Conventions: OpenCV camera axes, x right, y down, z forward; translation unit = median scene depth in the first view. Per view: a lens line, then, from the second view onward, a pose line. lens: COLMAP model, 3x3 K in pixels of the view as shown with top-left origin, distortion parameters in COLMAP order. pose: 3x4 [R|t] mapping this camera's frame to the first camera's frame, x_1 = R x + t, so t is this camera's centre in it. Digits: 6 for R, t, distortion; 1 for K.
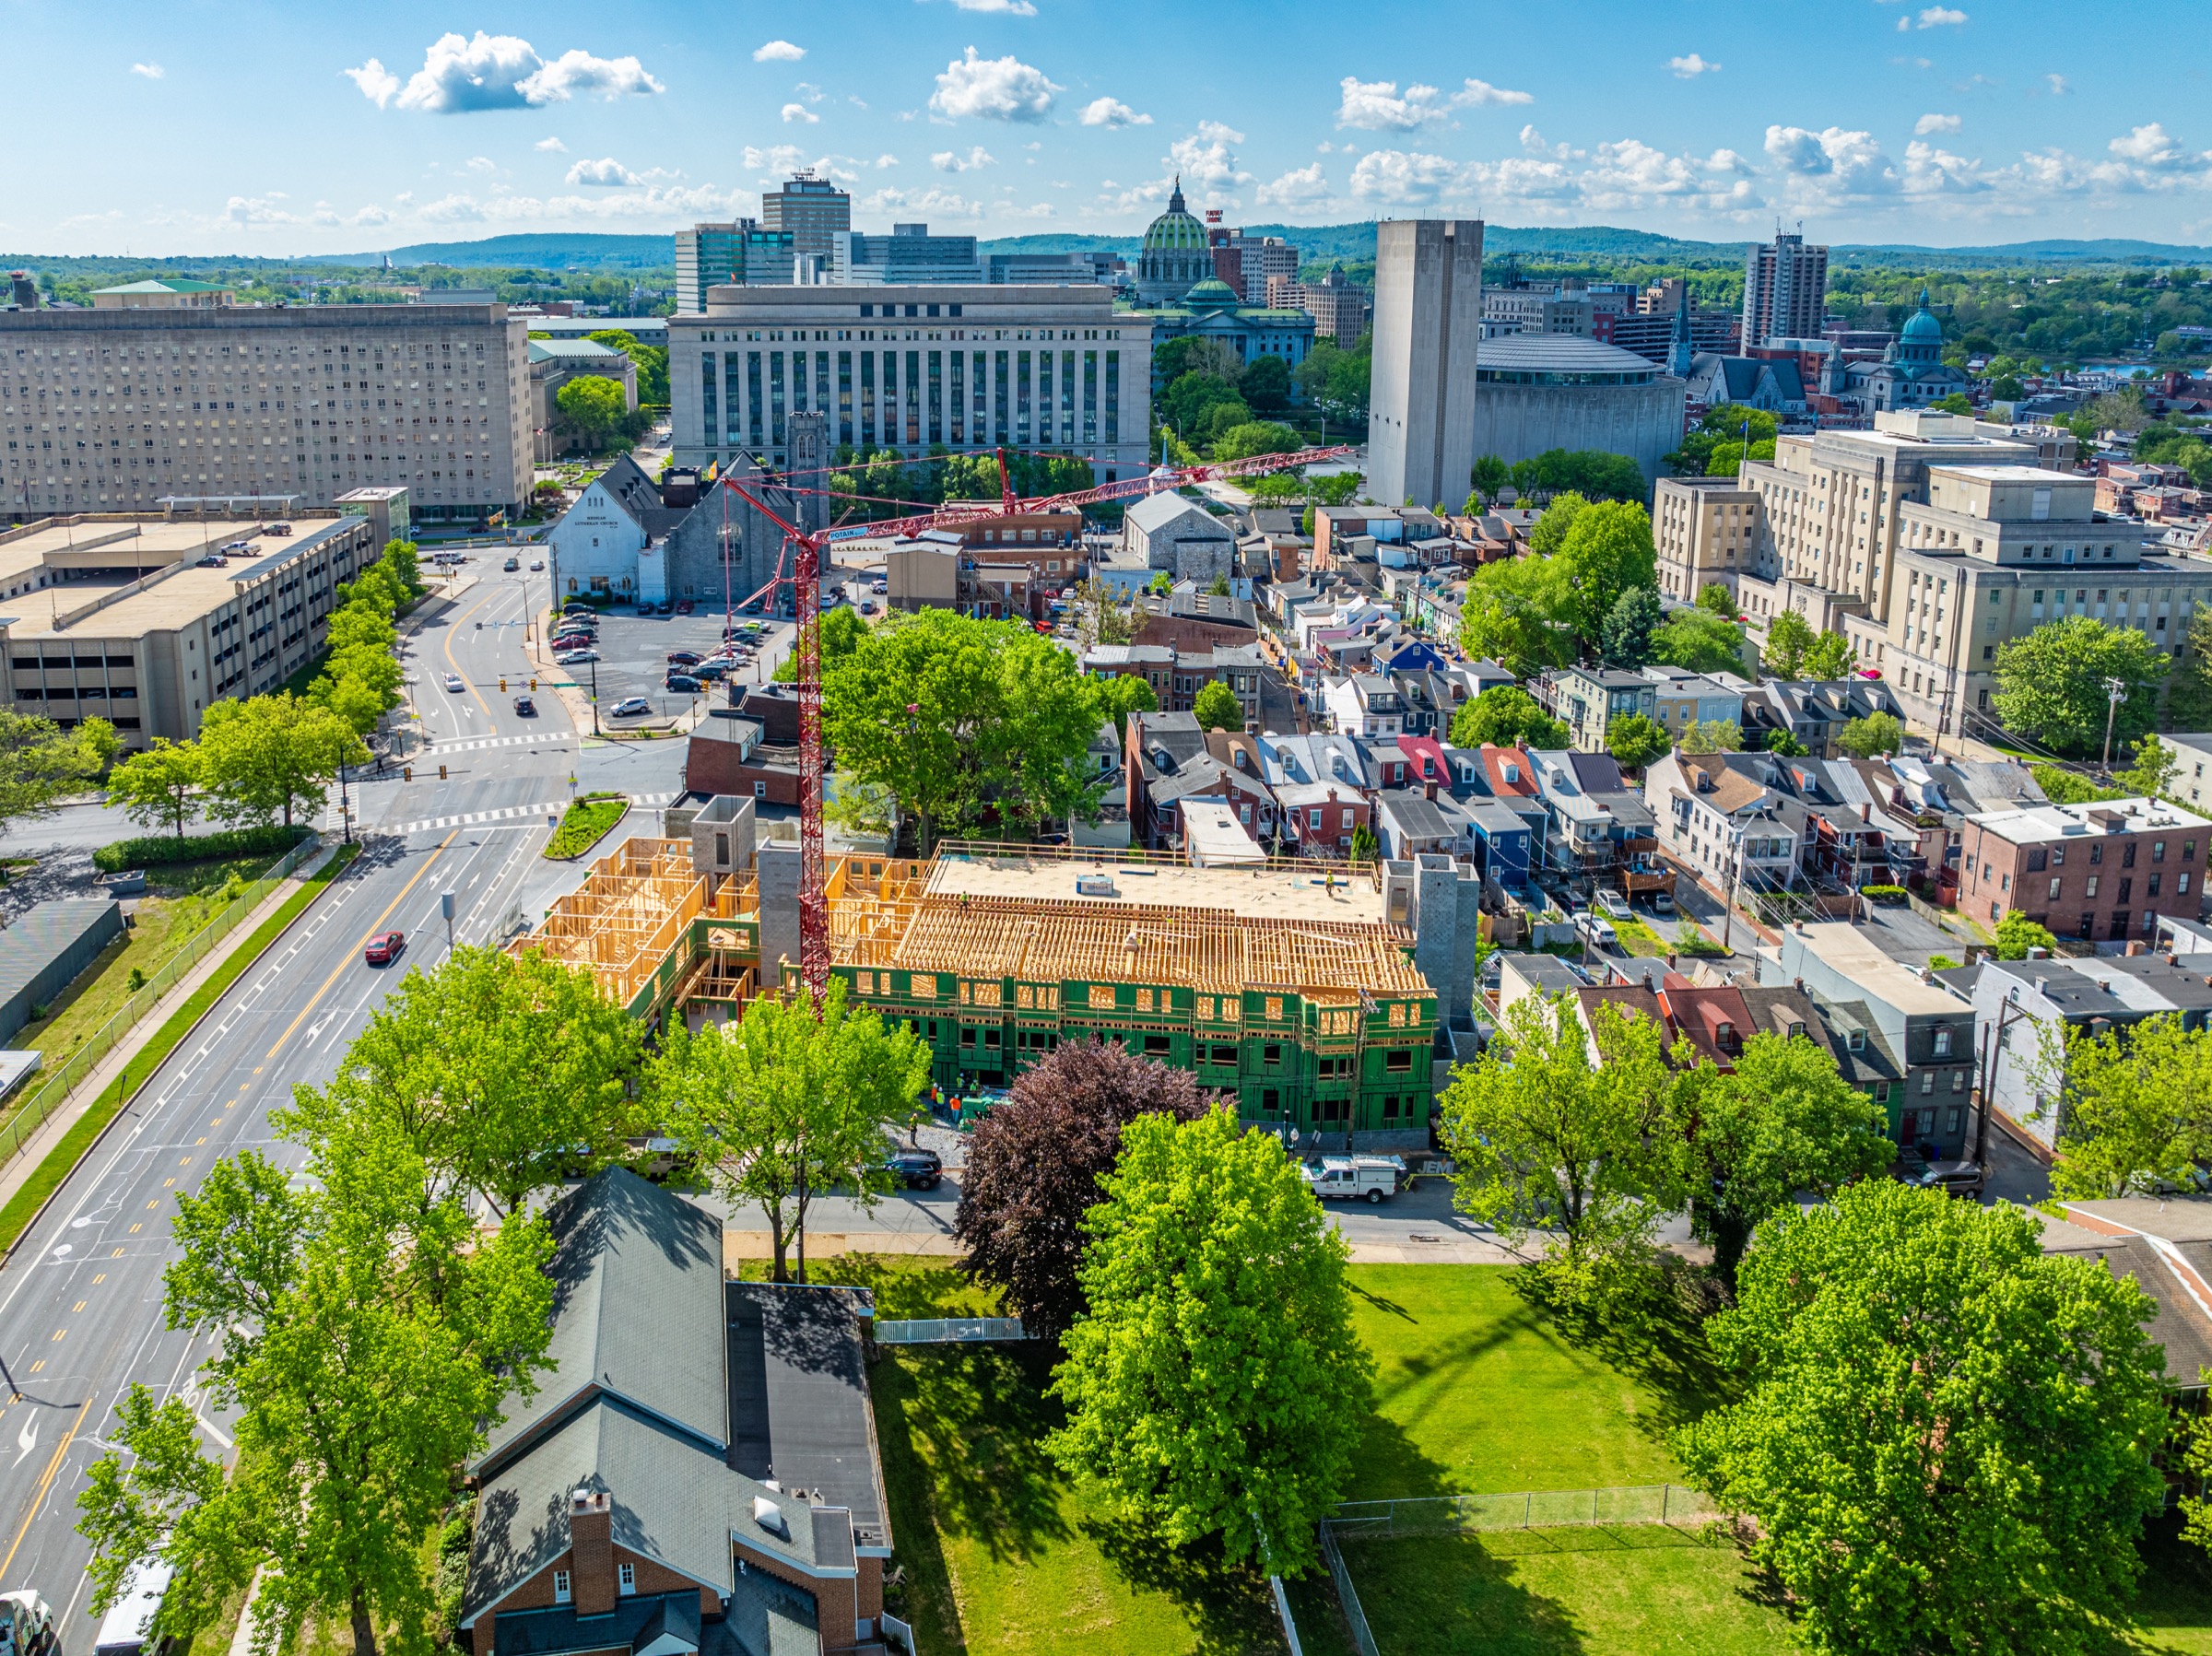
lens RADIAL K [[1620.4, 0, 981.9], [0, 1620.4, 554.2], [0, 0, 1]] dist [-0.034125, -0.000726]
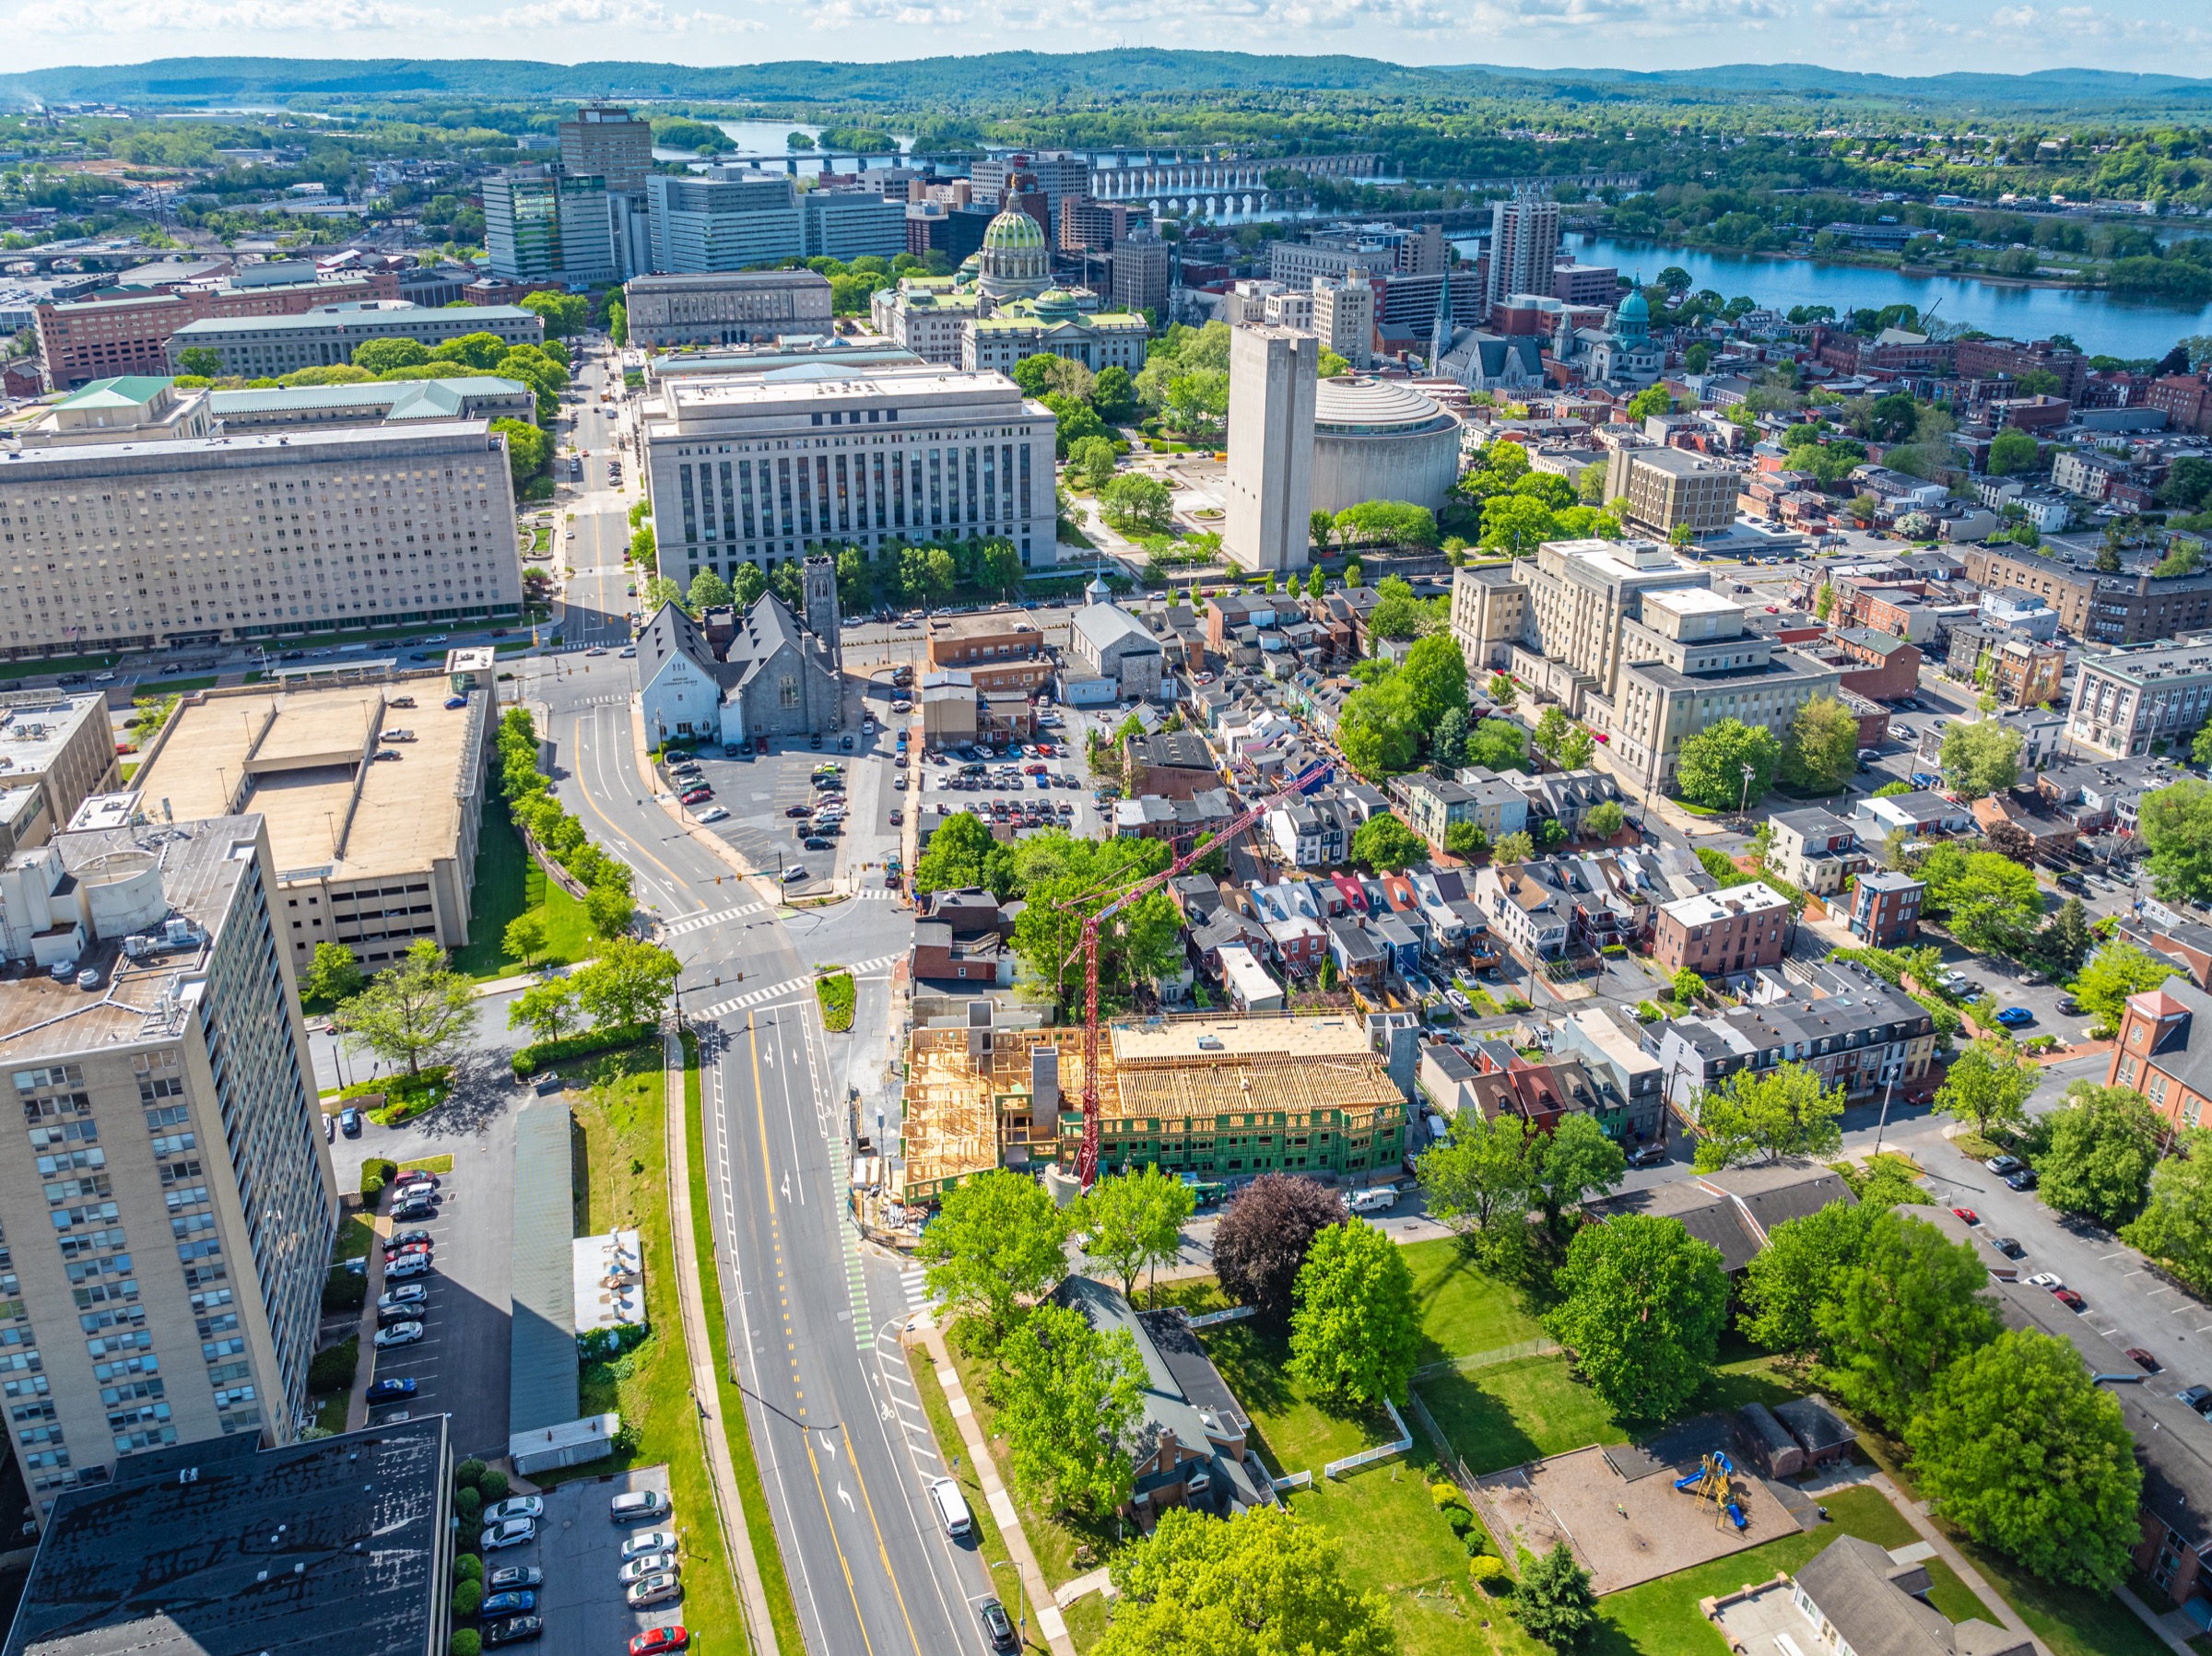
lens RADIAL K [[1602.8, 0, 1112.7], [0, 1602.8, 679.5], [0, 0, 1]] dist [-0.003377, -0.093969]
pose [[0.973863, -0.072667, 0.215196, -0.276539], [0.033293, 0.982877, 0.181232, -0.367859], [-0.224681, -0.169331, 0.959607, -0.425719]]
